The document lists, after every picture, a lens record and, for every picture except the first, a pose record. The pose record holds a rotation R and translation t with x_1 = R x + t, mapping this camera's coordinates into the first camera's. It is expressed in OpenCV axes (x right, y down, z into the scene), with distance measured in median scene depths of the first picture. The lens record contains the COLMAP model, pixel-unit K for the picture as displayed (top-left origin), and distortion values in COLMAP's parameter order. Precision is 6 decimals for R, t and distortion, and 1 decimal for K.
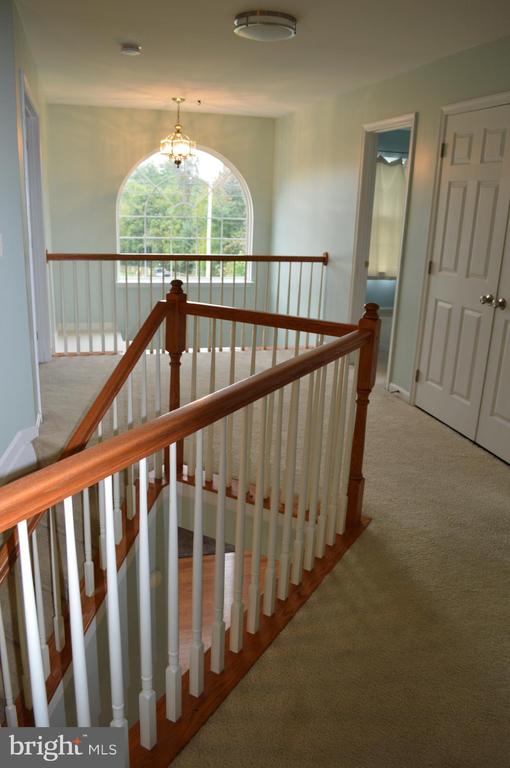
lens RADIAL K [[618.9, 0, 255.9], [0, 618.9, 385.0], [0, 0, 1]] dist [-0.072608, 0.002436]
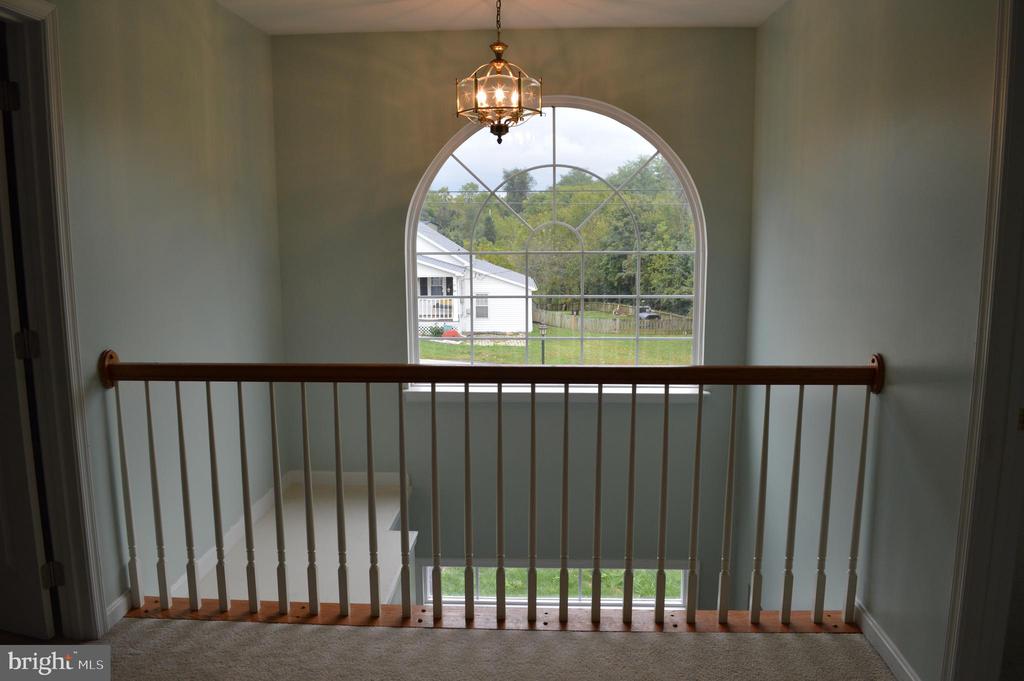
lens RADIAL K [[825.2, 0, 509.5], [0, 825.2, 347.8], [0, 0, 1]] dist [-0.072608, 0.002436]
pose [[0.946467, 0.010983, -0.322613, 0.057515], [-0.053015, 0.991139, -0.121789, -0.134828], [0.318417, 0.132372, 0.938663, 0.452161]]
